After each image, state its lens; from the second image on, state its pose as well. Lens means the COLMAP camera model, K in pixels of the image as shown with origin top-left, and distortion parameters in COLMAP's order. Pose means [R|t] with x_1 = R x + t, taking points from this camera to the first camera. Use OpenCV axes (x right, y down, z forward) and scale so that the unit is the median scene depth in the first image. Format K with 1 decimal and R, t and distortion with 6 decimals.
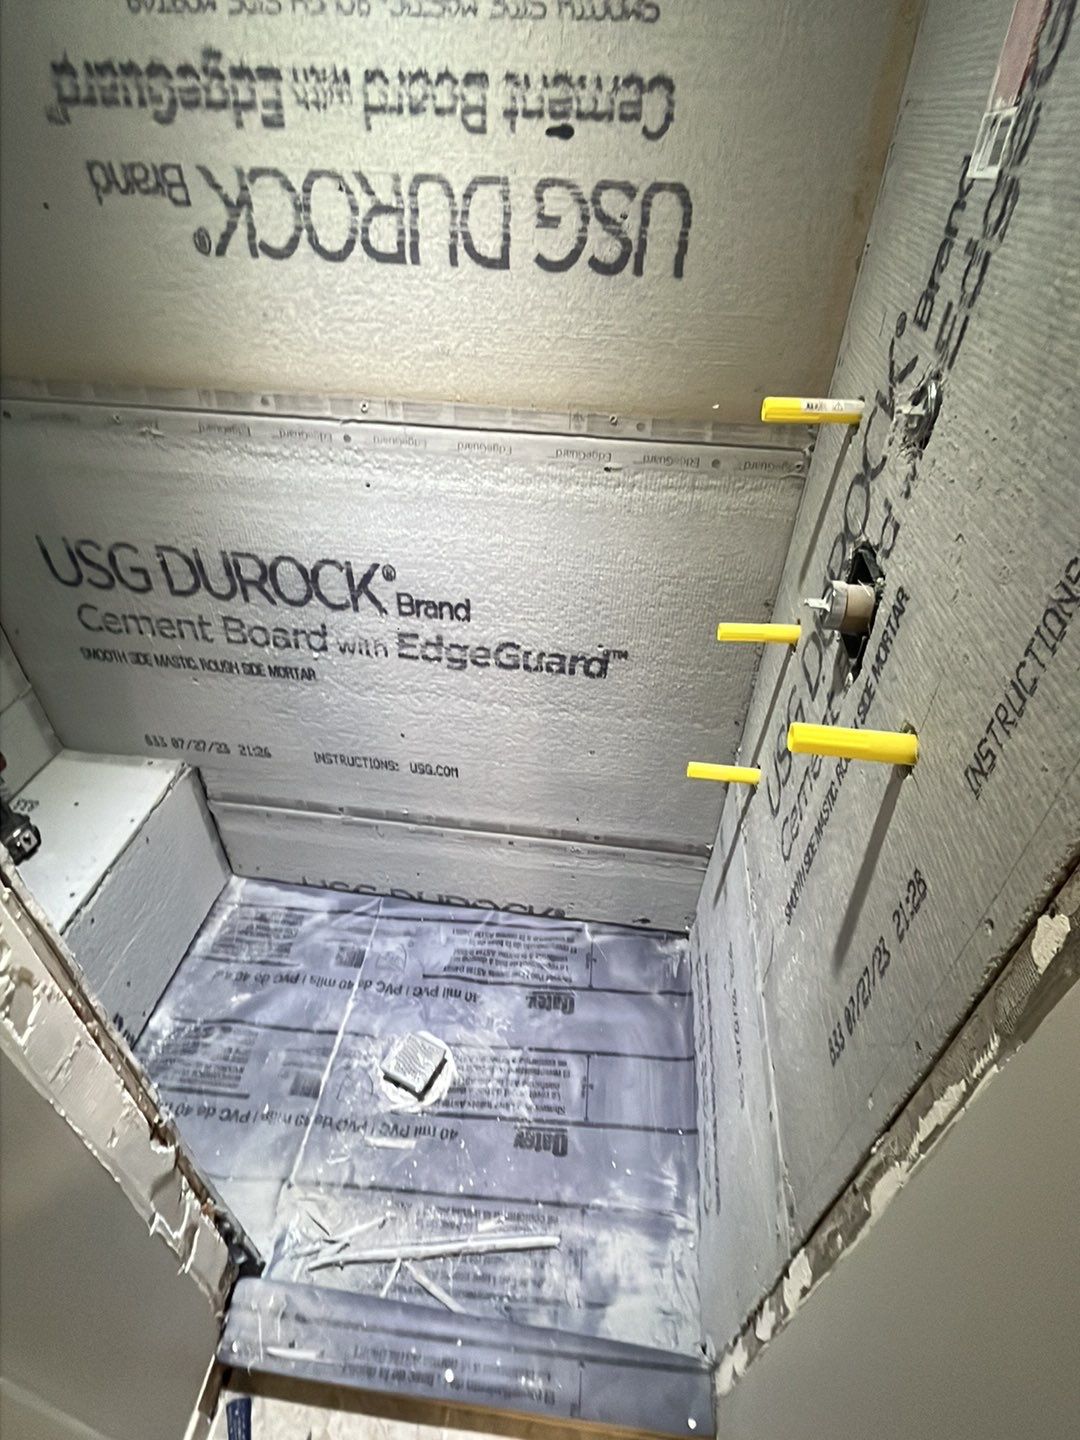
lens RADIAL K [[756.1, 0, 543.2], [0, 756.1, 710.6], [0, 0, 1]] dist [-0.001247, -0.001846]
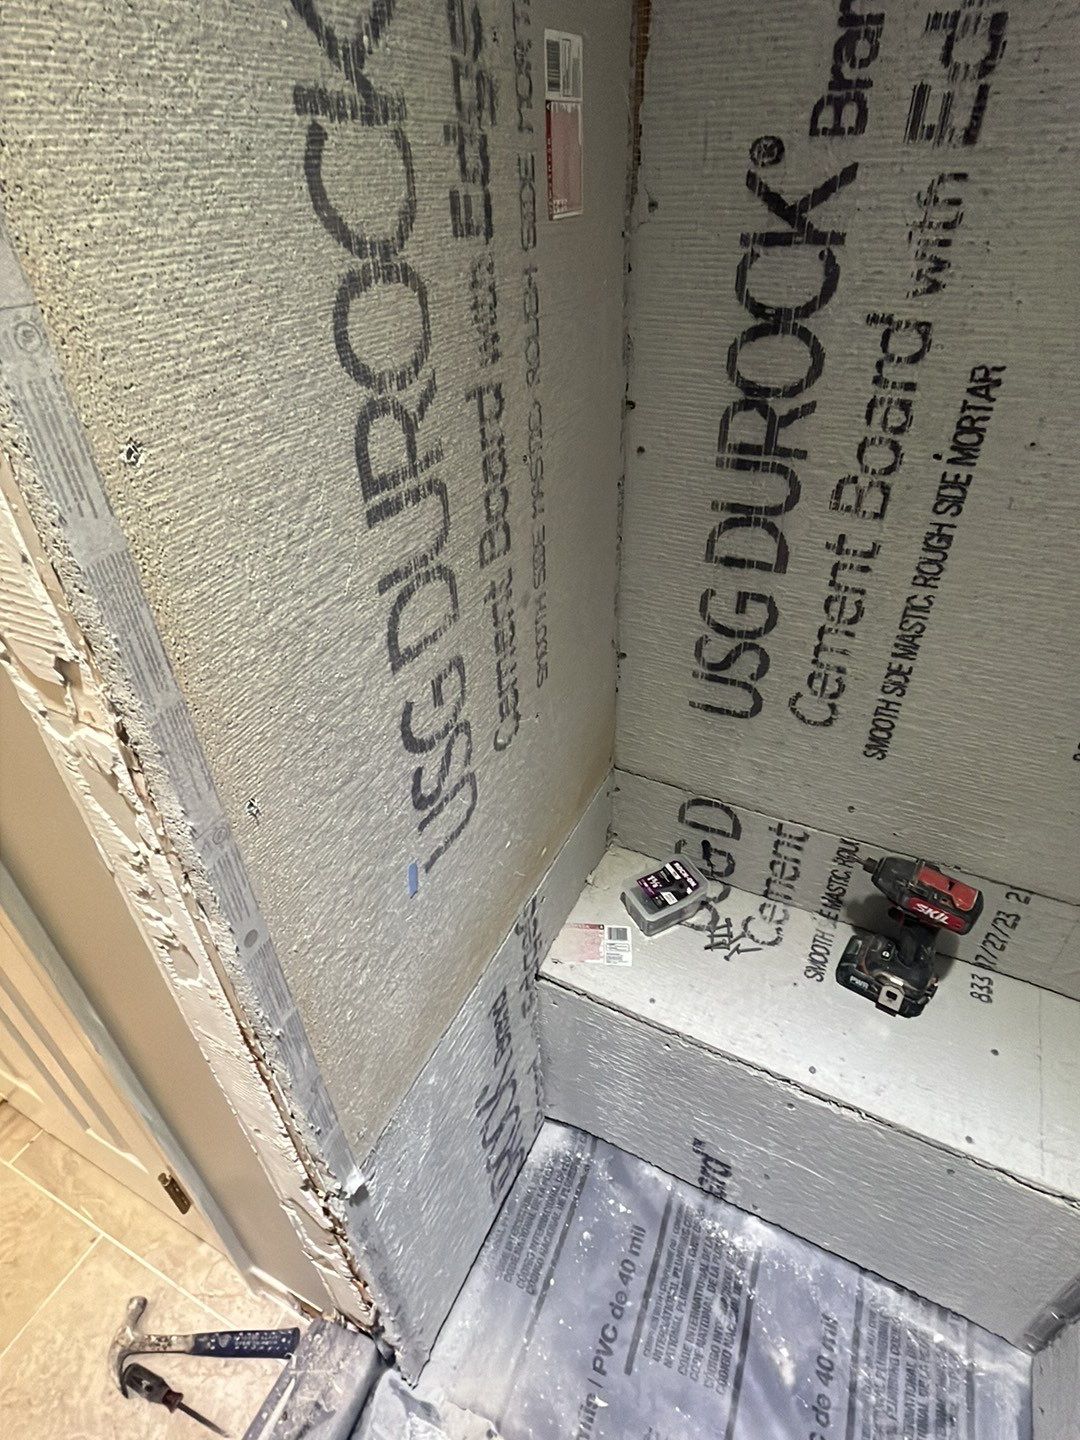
lens RADIAL K [[756.1, 0, 543.2], [0, 756.1, 710.6], [0, 0, 1]] dist [-0.001247, -0.001846]
pose [[-0.330546, 0.534838, -0.777617, -0.189553], [-0.575106, 0.539146, 0.615284, -0.278704], [0.748326, 0.650592, 0.129377, 0.579181]]
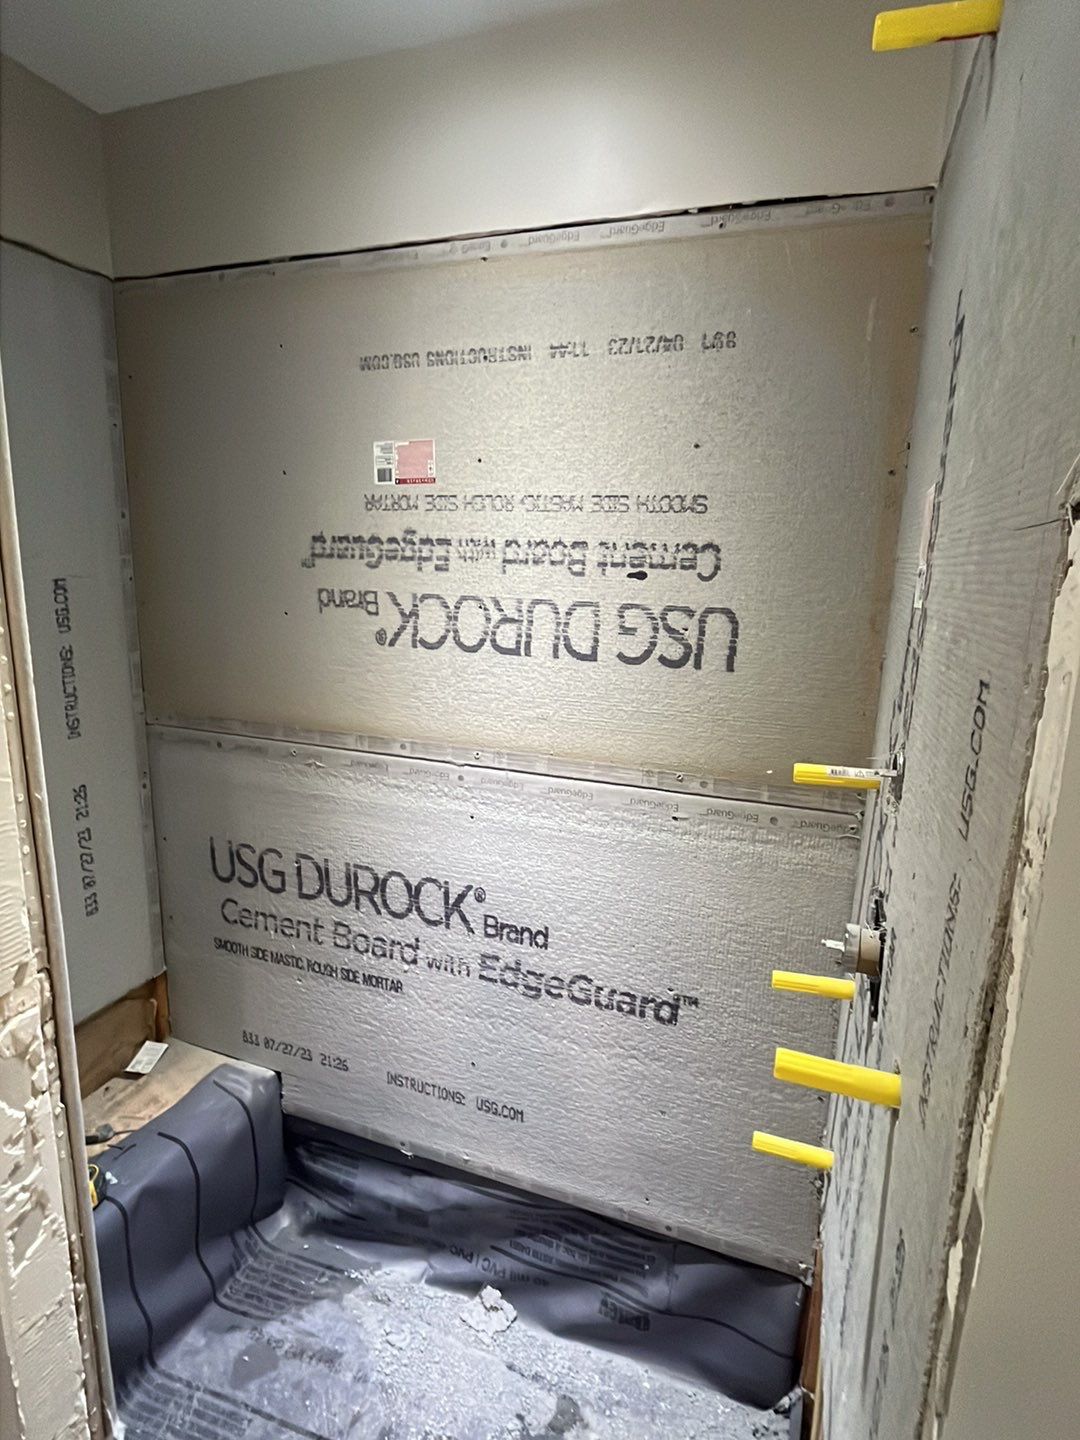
lens RADIAL K [[756.1, 0, 543.2], [0, 756.1, 710.6], [0, 0, 1]] dist [-0.001247, -0.001846]
pose [[0.975957, 0.047145, -0.212805, 0.122760], [-0.139020, 0.886599, -0.441152, 0.060640], [0.167874, 0.460129, 0.871837, -0.085332]]
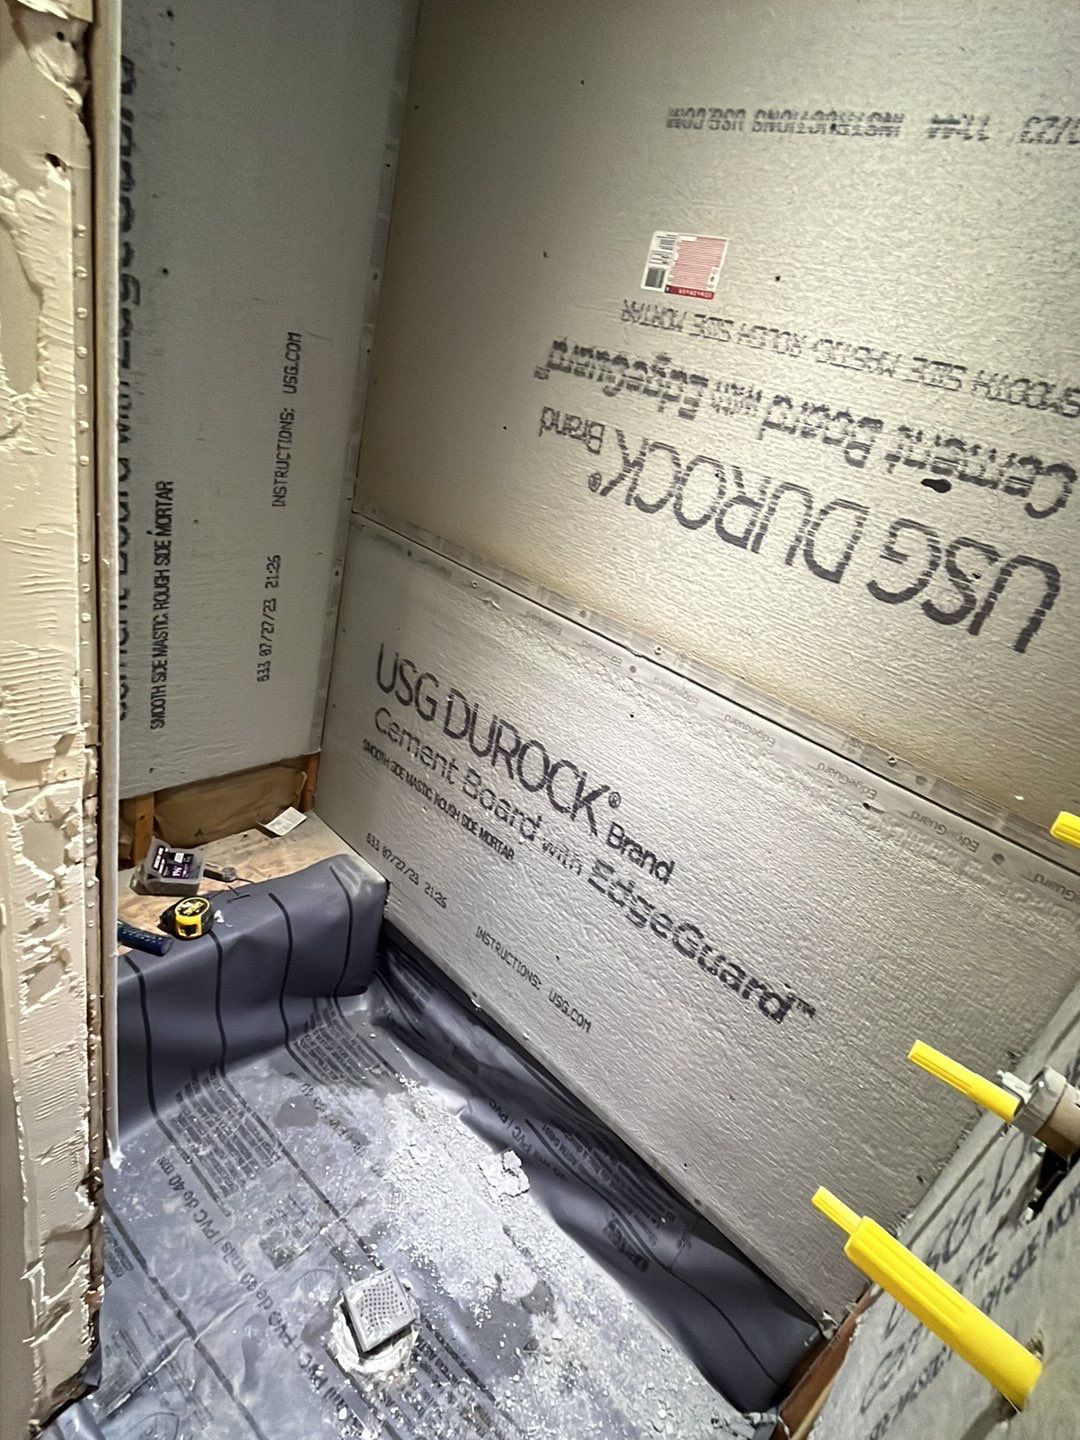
lens RADIAL K [[756.1, 0, 543.2], [0, 756.1, 710.6], [0, 0, 1]] dist [-0.001247, -0.001846]
pose [[0.809817, 0.391591, -0.436867, 0.118696], [-0.507609, 0.841031, -0.187082, -0.054046], [0.294159, 0.373259, 0.879857, 0.066460]]
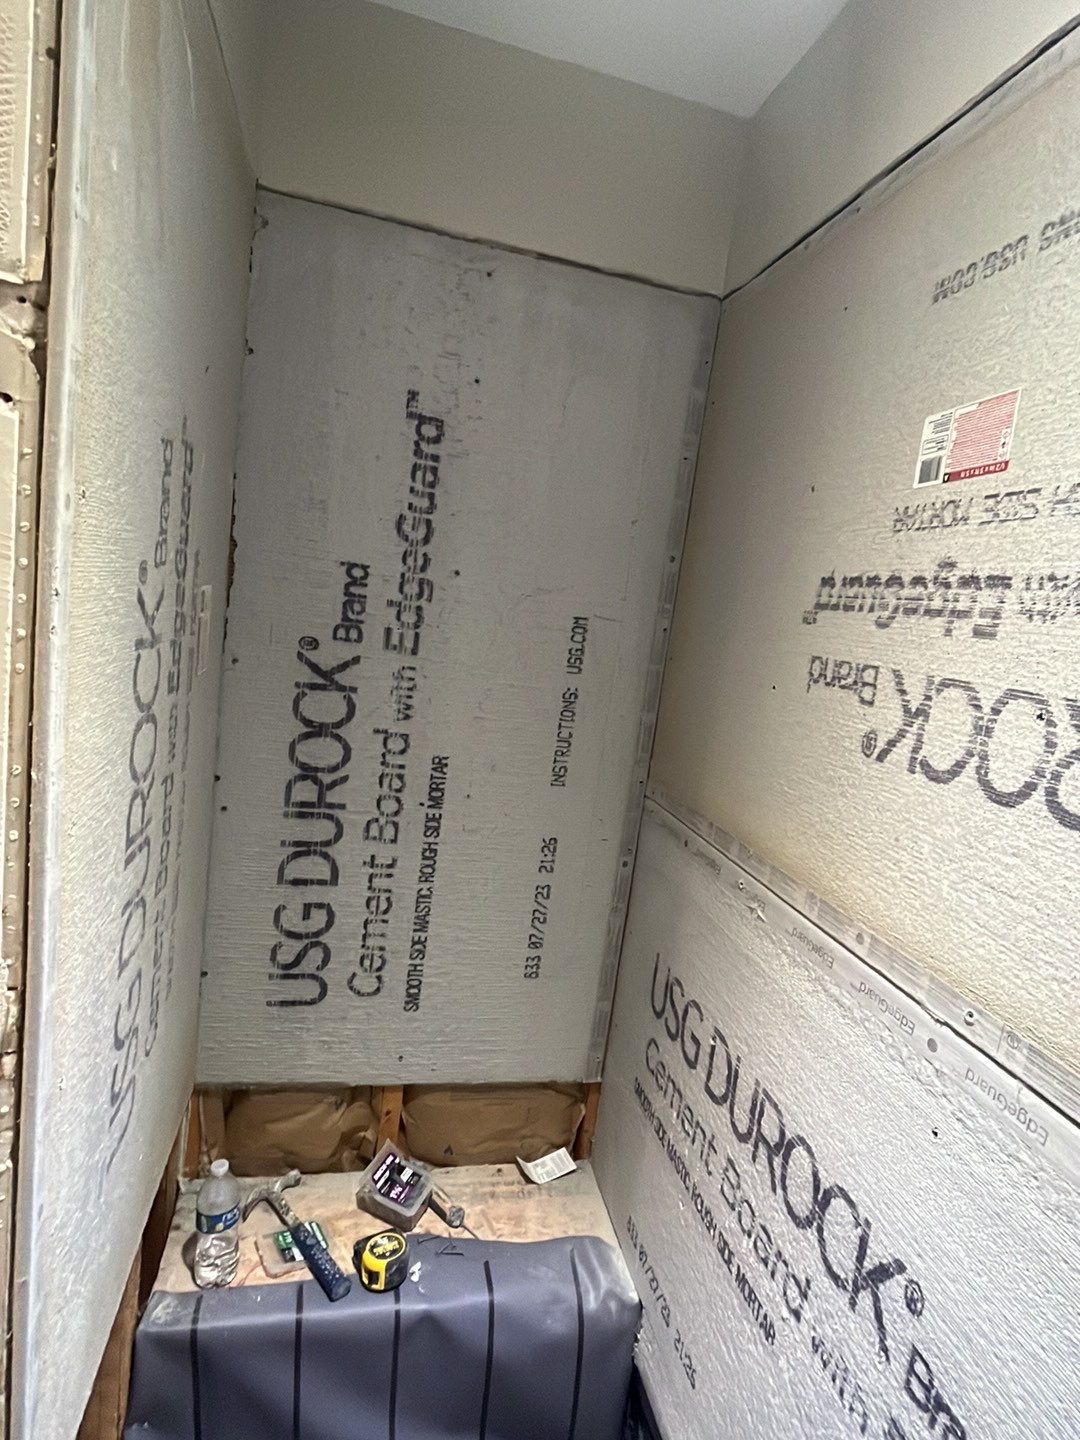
lens RADIAL K [[756.1, 0, 543.2], [0, 756.1, 710.6], [0, 0, 1]] dist [-0.001247, -0.001846]
pose [[0.345457, 0.150972, -0.926211, 0.153921], [-0.675373, 0.725259, -0.133682, -0.262960], [0.651561, 0.671719, 0.352508, 0.402570]]
